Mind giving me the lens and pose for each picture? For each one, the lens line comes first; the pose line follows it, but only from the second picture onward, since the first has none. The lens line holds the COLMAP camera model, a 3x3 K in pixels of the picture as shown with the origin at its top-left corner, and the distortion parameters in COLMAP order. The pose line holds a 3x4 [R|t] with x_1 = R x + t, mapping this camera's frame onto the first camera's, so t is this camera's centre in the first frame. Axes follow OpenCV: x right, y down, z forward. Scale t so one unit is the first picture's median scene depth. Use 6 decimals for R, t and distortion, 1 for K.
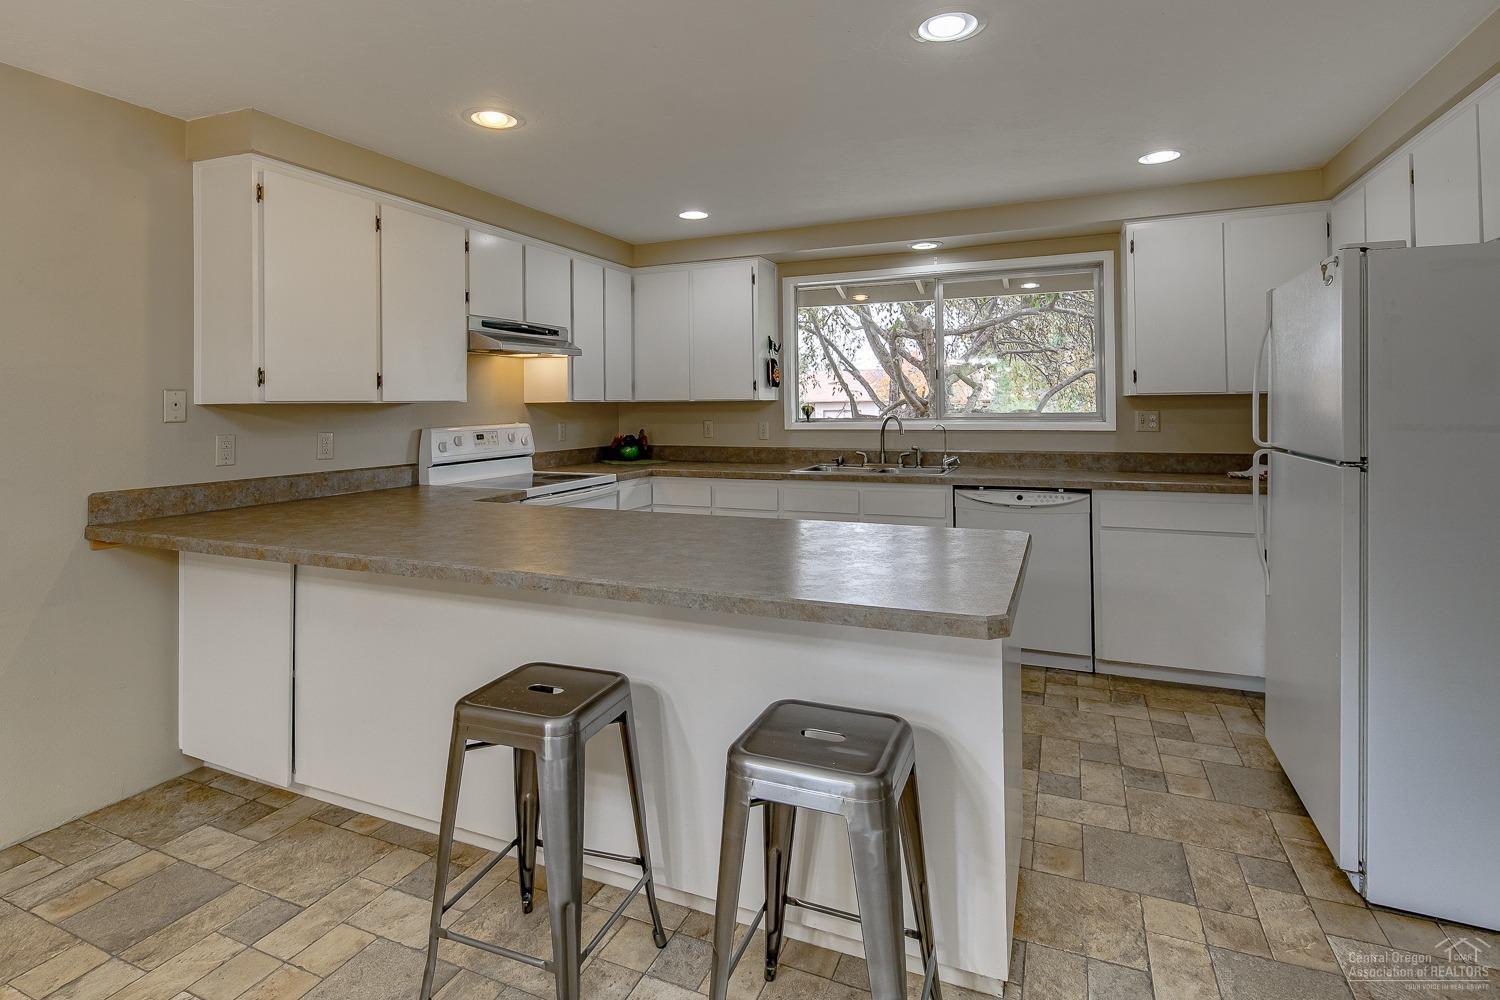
lens RADIAL K [[719.4, 0, 743.5], [0, 719.4, 414.5], [0, 0, 1]] dist [0.001589, -0.002038]
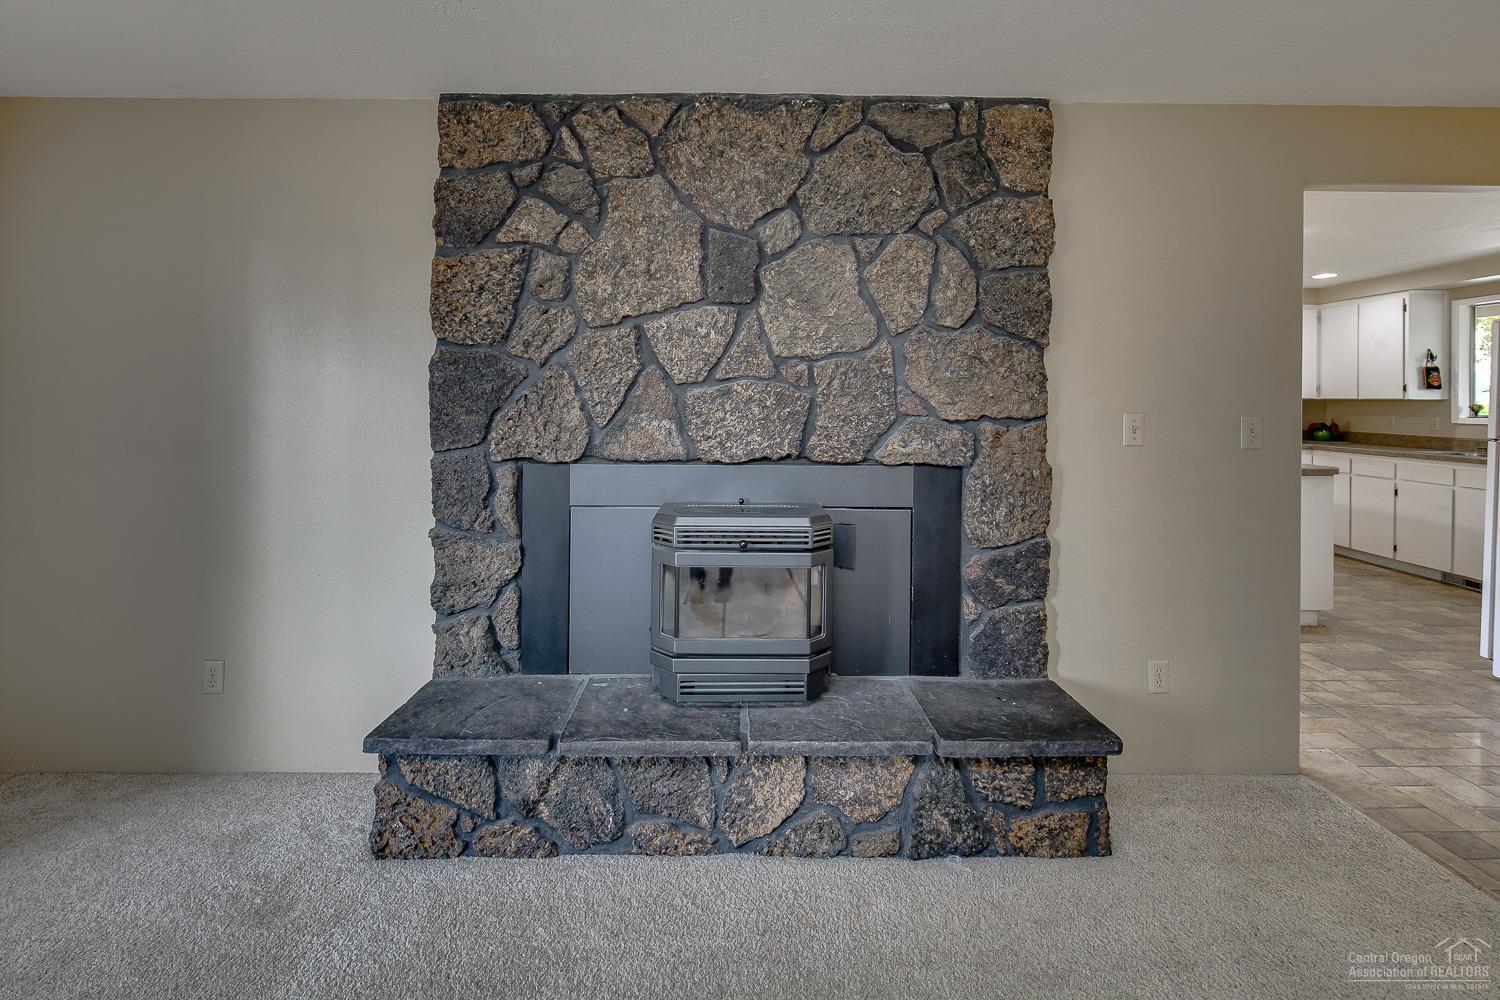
lens RADIAL K [[719.4, 0, 751.2], [0, 719.4, 400.3], [0, 0, 1]] dist [0.001589, -0.002038]
pose [[0.405248, 0.014806, -0.914087, 0.779053], [-0.022830, 0.999721, 0.006071, 0.001825], [0.913922, 0.018409, 0.405473, -0.667876]]
